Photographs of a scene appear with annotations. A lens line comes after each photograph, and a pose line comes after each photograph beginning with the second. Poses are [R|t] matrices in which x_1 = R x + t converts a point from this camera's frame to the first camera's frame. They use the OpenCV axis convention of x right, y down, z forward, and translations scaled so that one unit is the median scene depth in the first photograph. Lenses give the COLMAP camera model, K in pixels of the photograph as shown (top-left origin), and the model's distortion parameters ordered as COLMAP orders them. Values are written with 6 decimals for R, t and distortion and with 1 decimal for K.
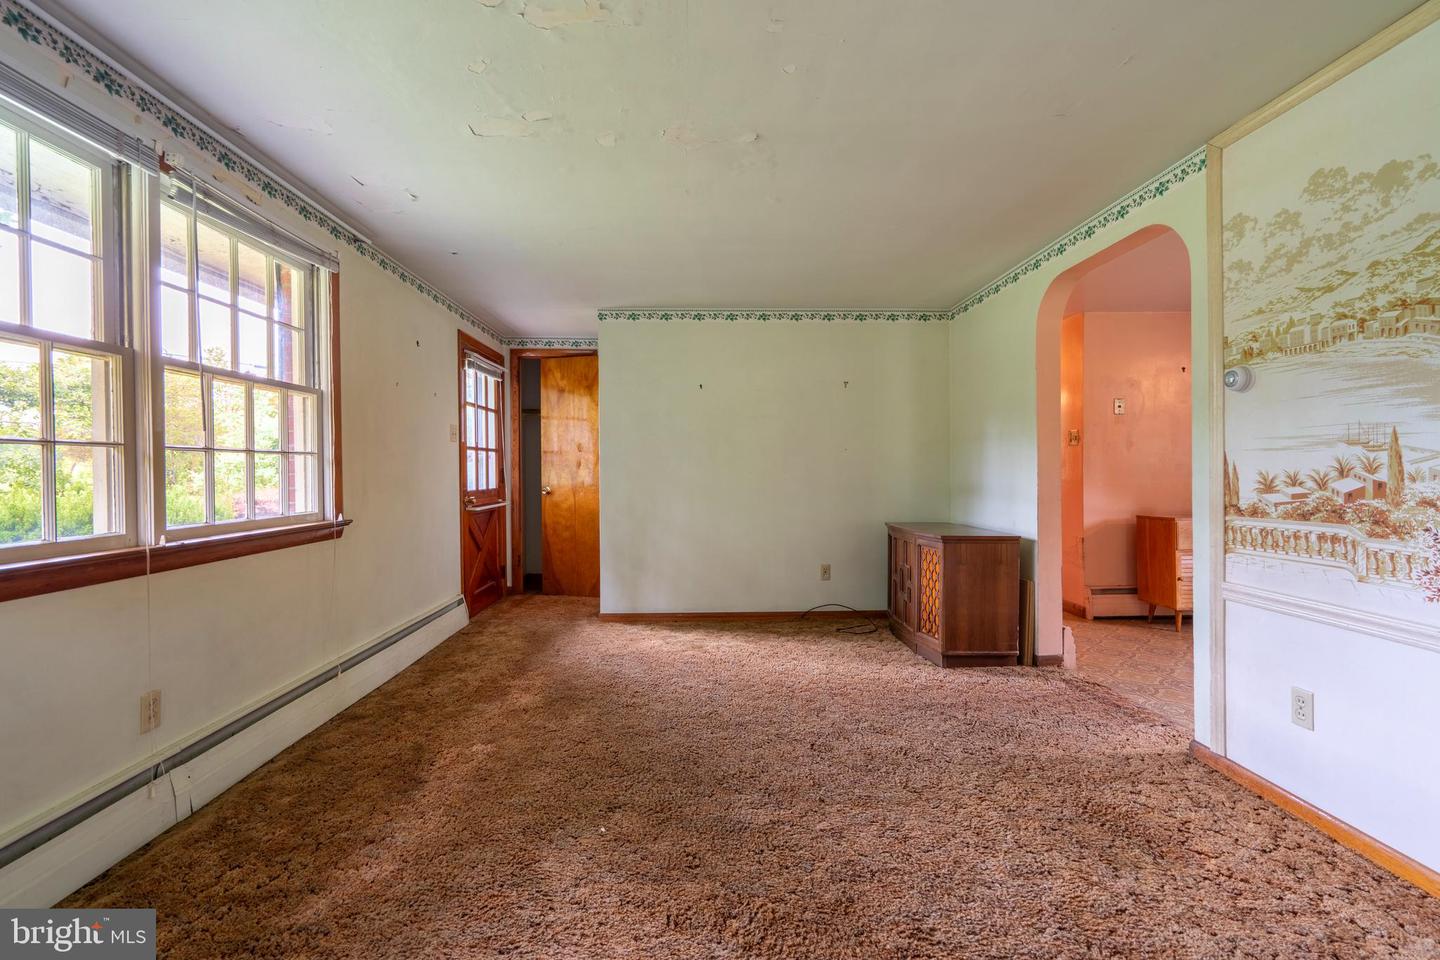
lens RADIAL K [[653.7, 0, 701.9], [0, 653.7, 477.3], [0, 0, 1]] dist [-0.012955, 0.006669]
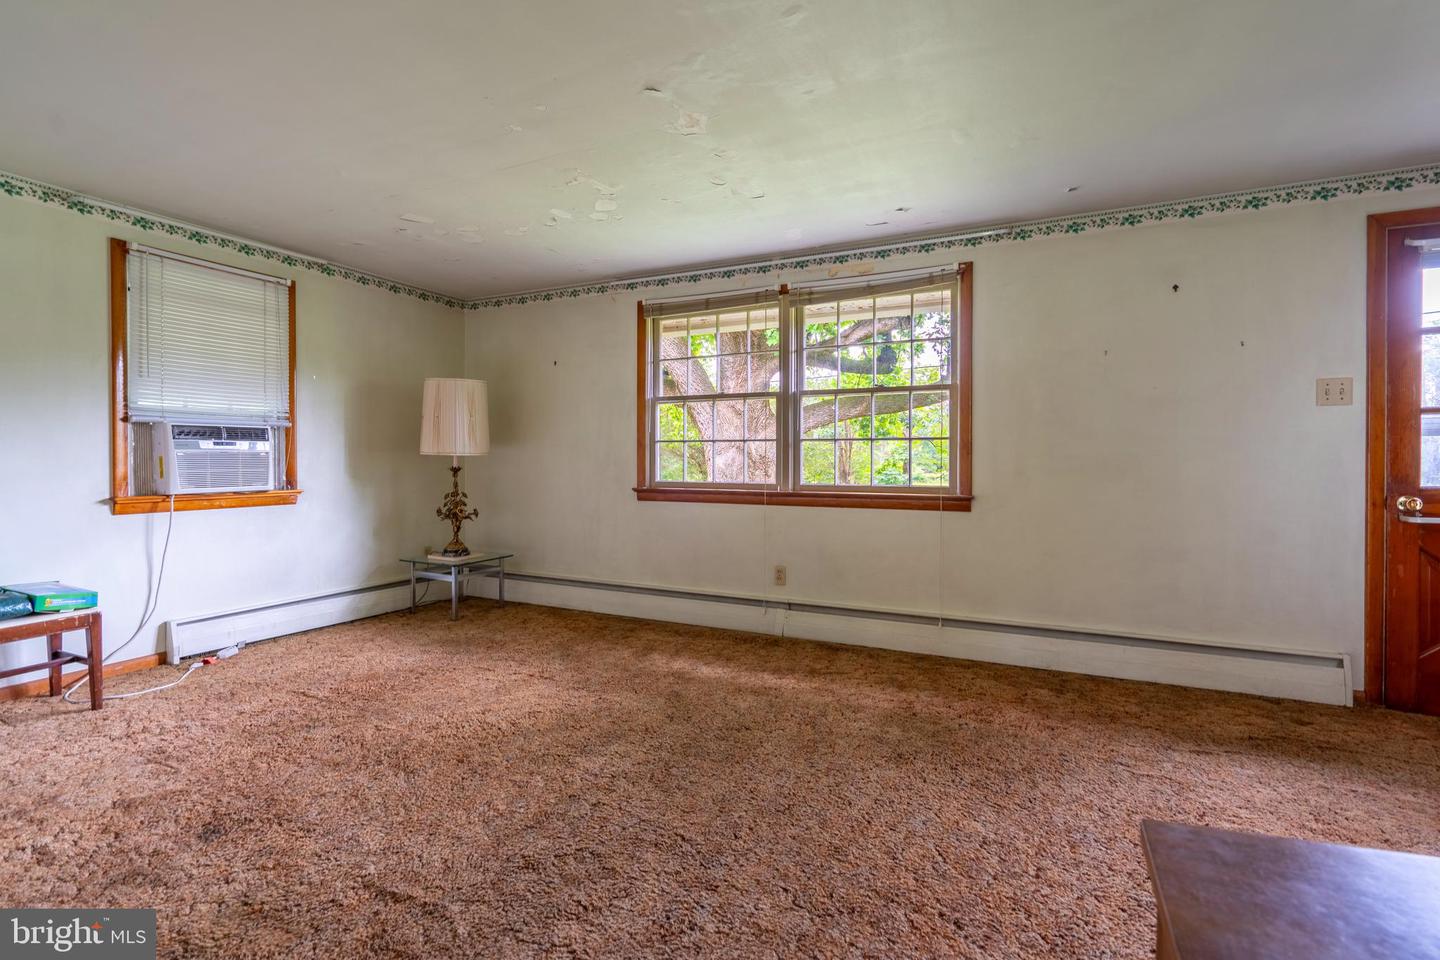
lens RADIAL K [[658.3, 0, 722.0], [0, 658.3, 464.2], [0, 0, 1]] dist [-0.000557, 0.005761]
pose [[-0.436381, 0.012222, -0.899679, 0.999349], [-0.009364, 0.999792, 0.018124, -0.006470], [0.899713, 0.016334, -0.436175, 1.705175]]
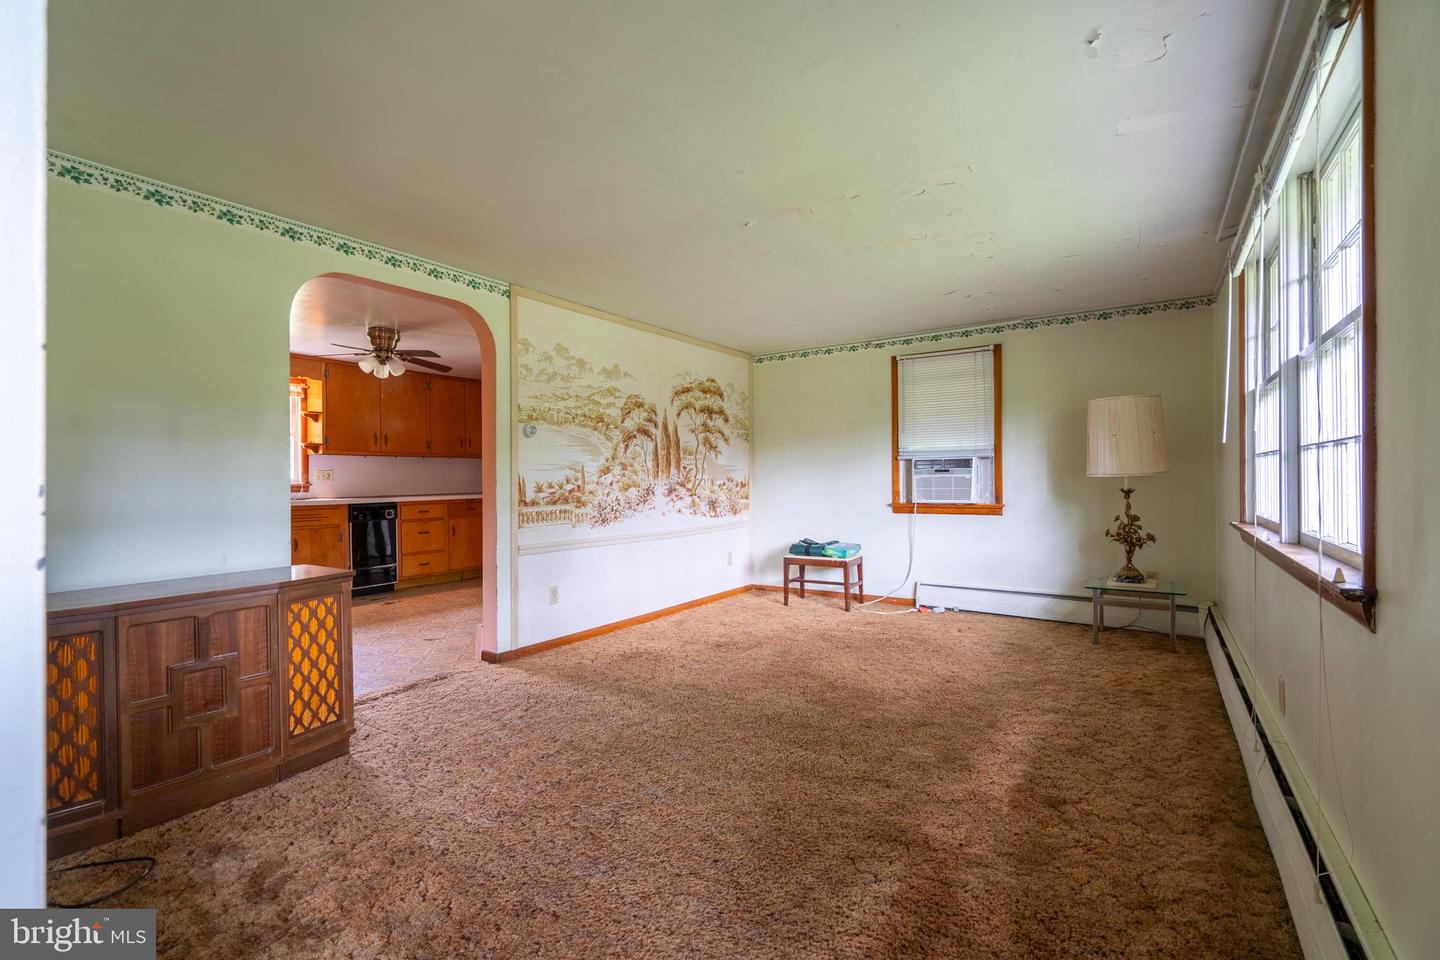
lens RADIAL K [[653.7, 0, 701.9], [0, 653.7, 477.3], [0, 0, 1]] dist [-0.012955, 0.006669]
pose [[-0.816644, 0.015128, 0.576943, -0.666961], [0.020287, 0.999791, 0.002500, -0.017070], [-0.576784, 0.013747, -0.816781, 2.406788]]
